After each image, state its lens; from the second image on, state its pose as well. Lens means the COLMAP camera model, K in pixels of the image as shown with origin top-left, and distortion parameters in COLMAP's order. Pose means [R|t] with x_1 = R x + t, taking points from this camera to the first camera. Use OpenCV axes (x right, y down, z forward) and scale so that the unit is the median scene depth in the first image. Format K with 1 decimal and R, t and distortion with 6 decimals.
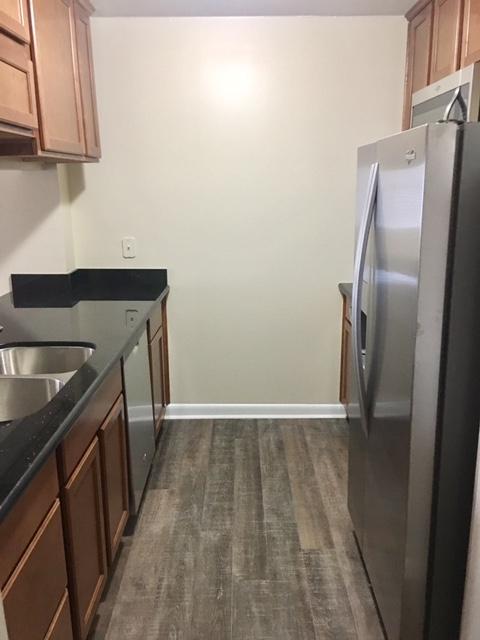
lens RADIAL K [[551.7, 0, 237.3], [0, 551.7, 311.2], [0, 0, 1]] dist [0.074841, -0.099044]
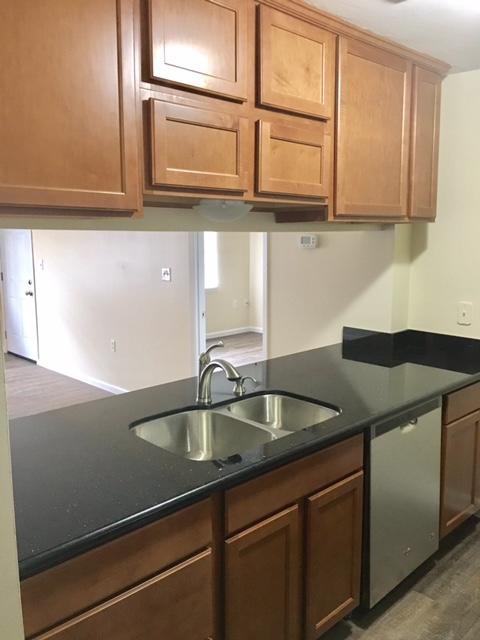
lens RADIAL K [[551.7, 0, 237.3], [0, 551.7, 311.2], [0, 0, 1]] dist [0.074841, -0.099044]
pose [[0.695166, 0.108850, -0.710560, 0.217427], [-0.167009, 0.985878, -0.012366, -0.053100], [0.699179, 0.127266, 0.703528, 0.124577]]
